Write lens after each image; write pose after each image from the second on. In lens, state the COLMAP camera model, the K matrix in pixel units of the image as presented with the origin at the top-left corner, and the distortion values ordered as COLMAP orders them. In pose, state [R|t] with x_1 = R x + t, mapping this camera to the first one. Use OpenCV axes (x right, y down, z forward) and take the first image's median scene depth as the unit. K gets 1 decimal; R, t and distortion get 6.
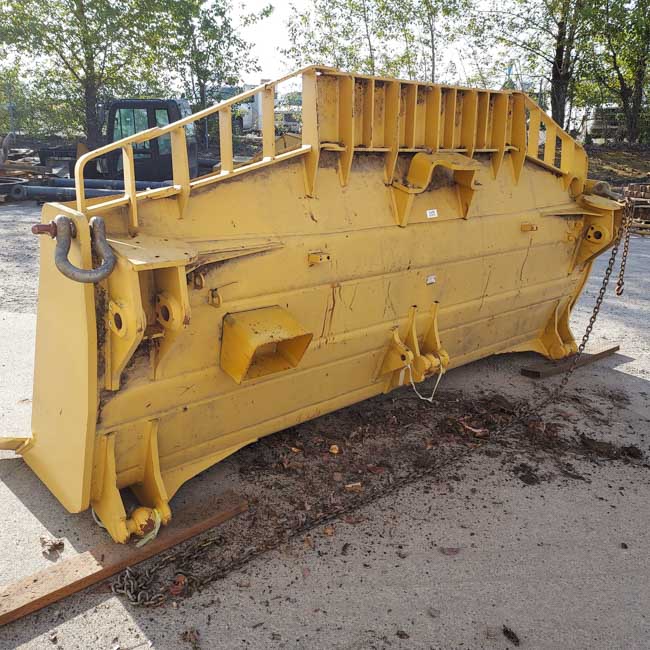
lens RADIAL K [[657.4, 0, 325.0], [0, 657.4, 325.0], [0, 0, 1]] dist [0.042606, 0.009973]
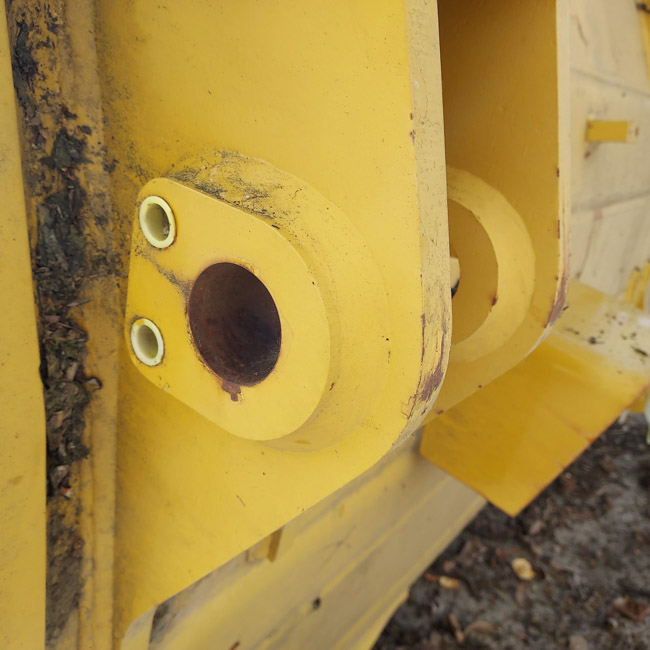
lens RADIAL K [[657.4, 0, 325.0], [0, 657.4, 325.0], [0, 0, 1]] dist [0.042606, 0.009973]
pose [[0.977303, -0.080401, 0.195998, -0.298809], [0.080146, 0.996740, 0.009246, -0.004855], [-0.196103, 0.006673, 0.980561, 0.805090]]
